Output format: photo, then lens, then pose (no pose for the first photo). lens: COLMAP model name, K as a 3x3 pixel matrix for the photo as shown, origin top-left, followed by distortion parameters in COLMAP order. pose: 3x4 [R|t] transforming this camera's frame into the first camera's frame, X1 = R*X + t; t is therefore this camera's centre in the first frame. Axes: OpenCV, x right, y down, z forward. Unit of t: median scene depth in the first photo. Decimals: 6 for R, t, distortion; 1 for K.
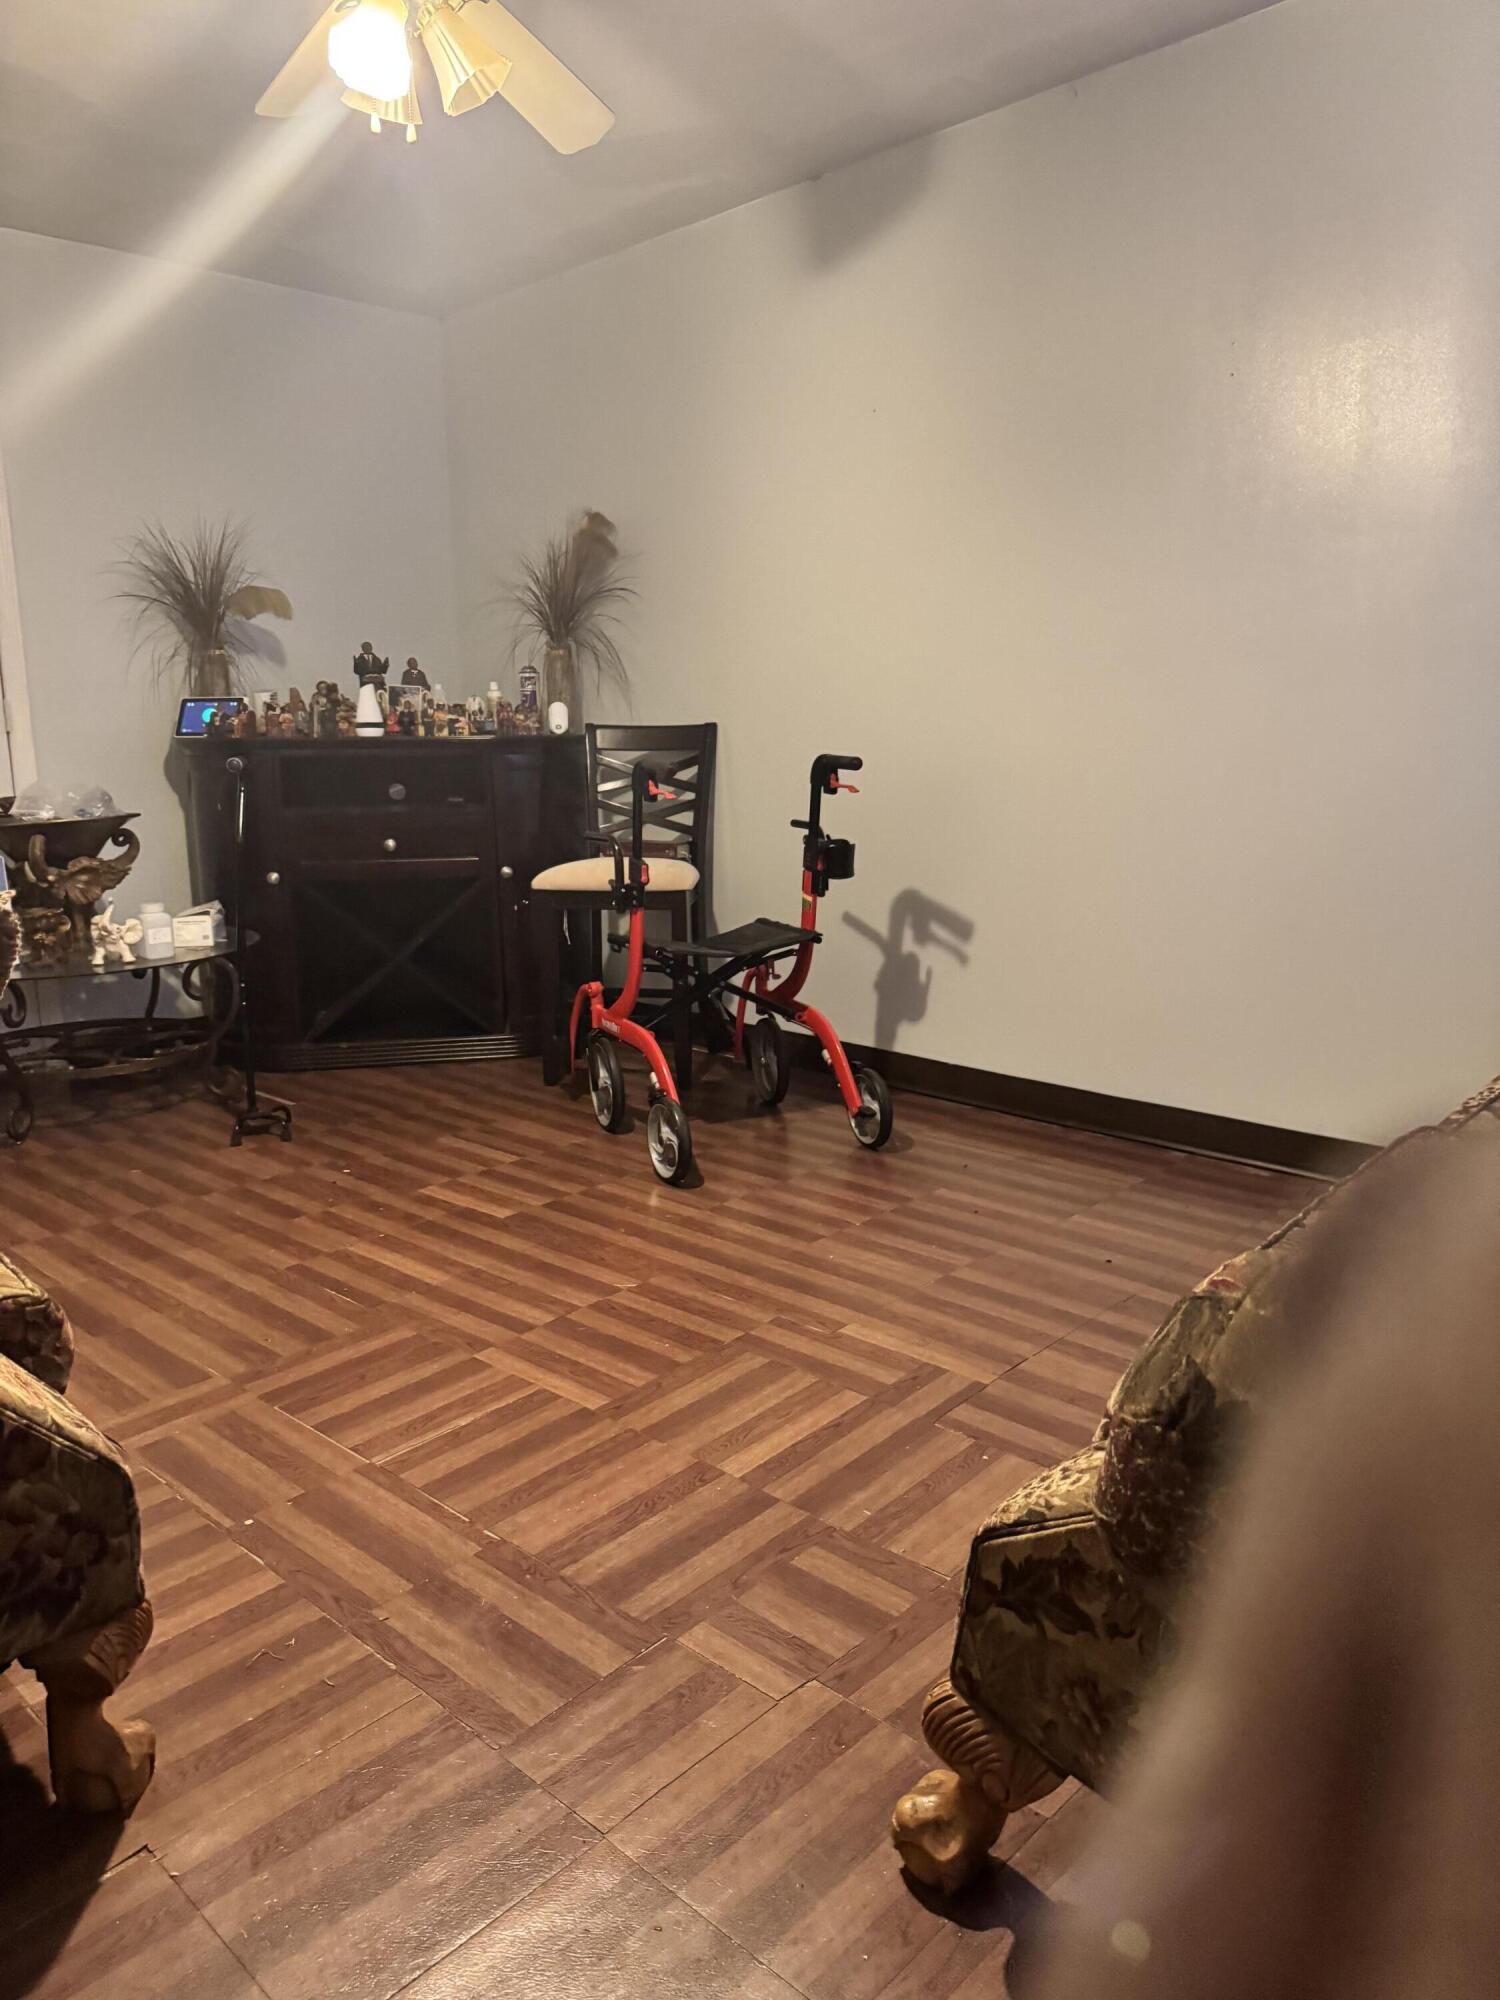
lens RADIAL K [[1420.3, 0, 744.3], [0, 1420.3, 994.5], [0, 0, 1]] dist [0.079325, -0.105587]
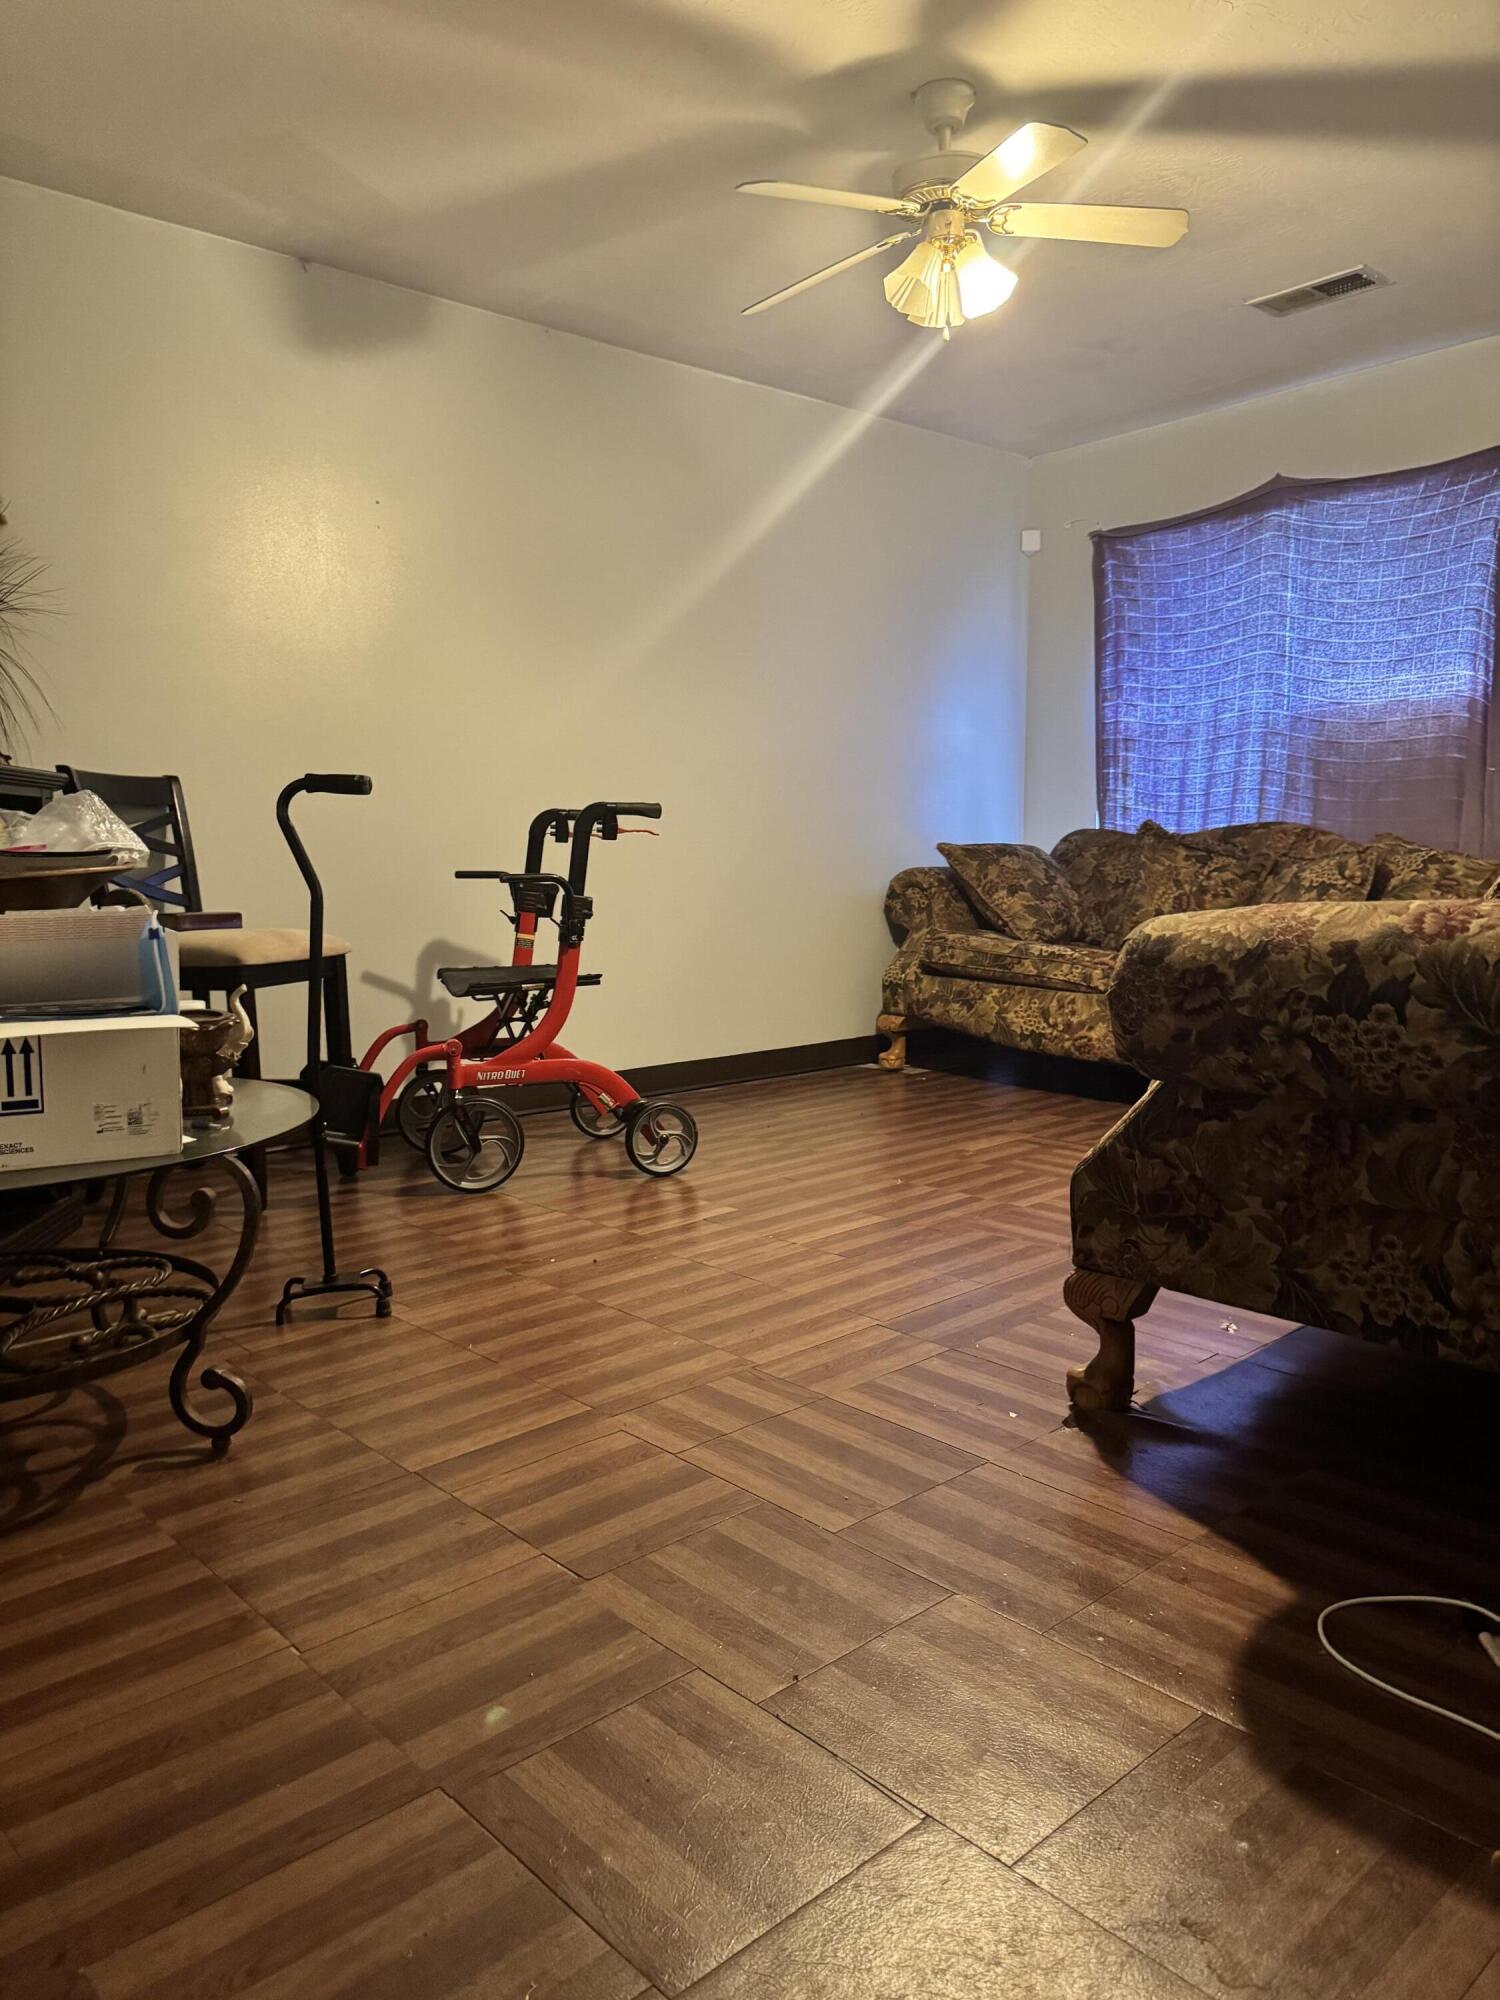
lens RADIAL K [[1420.3, 0, 744.3], [0, 1420.3, 994.5], [0, 0, 1]] dist [0.079325, -0.105587]
pose [[0.074357, -0.078116, 0.994167, -1.199504], [0.205984, 0.976631, 0.061332, -0.064059], [-0.975726, 0.200222, 0.088710, 0.854352]]
